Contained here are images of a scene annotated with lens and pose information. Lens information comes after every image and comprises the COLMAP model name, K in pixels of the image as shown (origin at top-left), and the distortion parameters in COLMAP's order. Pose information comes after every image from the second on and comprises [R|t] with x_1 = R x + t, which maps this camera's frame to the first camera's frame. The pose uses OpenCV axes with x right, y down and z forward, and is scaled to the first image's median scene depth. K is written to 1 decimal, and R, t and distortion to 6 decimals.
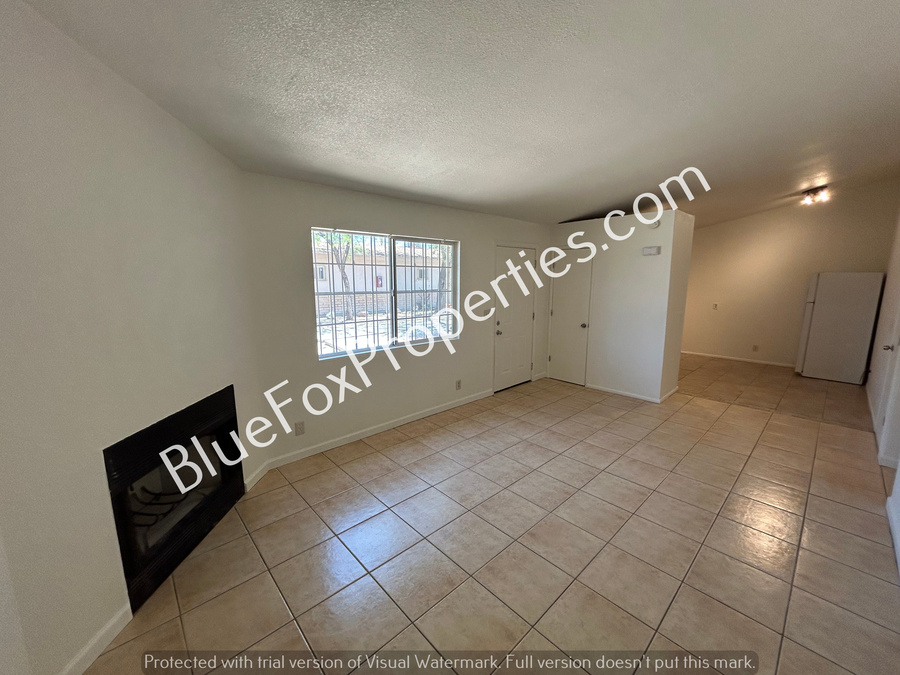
lens RADIAL K [[365.2, 0, 450.0], [0, 365.2, 337.5], [0, 0, 1]] dist [0.000288, -0.000101]
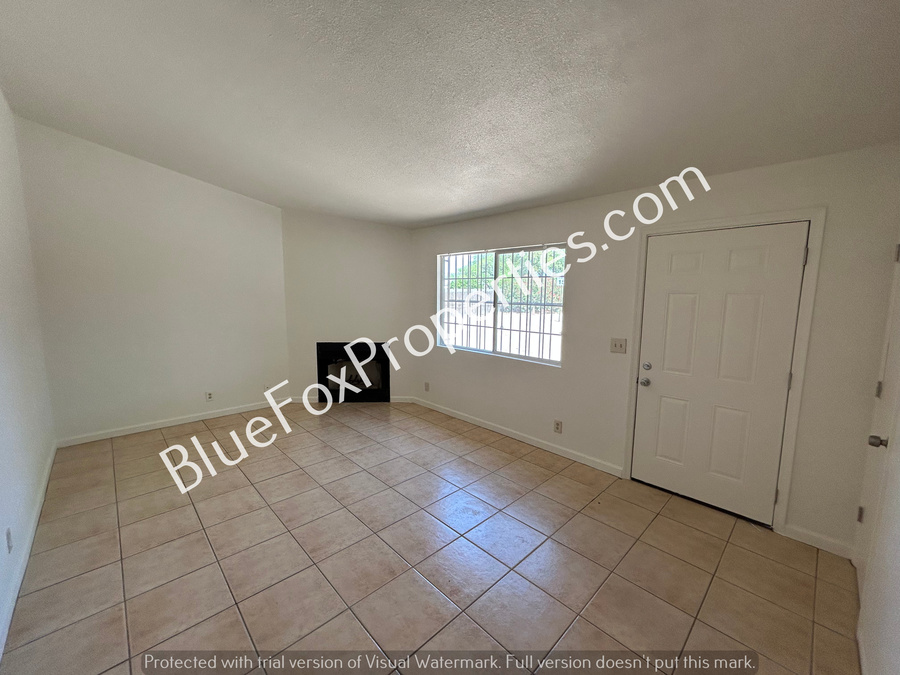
lens RADIAL K [[365.2, 0, 450.0], [0, 365.2, 337.5], [0, 0, 1]] dist [0.000288, -0.000101]
pose [[0.008127, 0.124113, -0.992235, 1.023303], [-0.172209, 0.977616, 0.120874, -0.146323], [0.985027, 0.169889, 0.029318, 0.958645]]
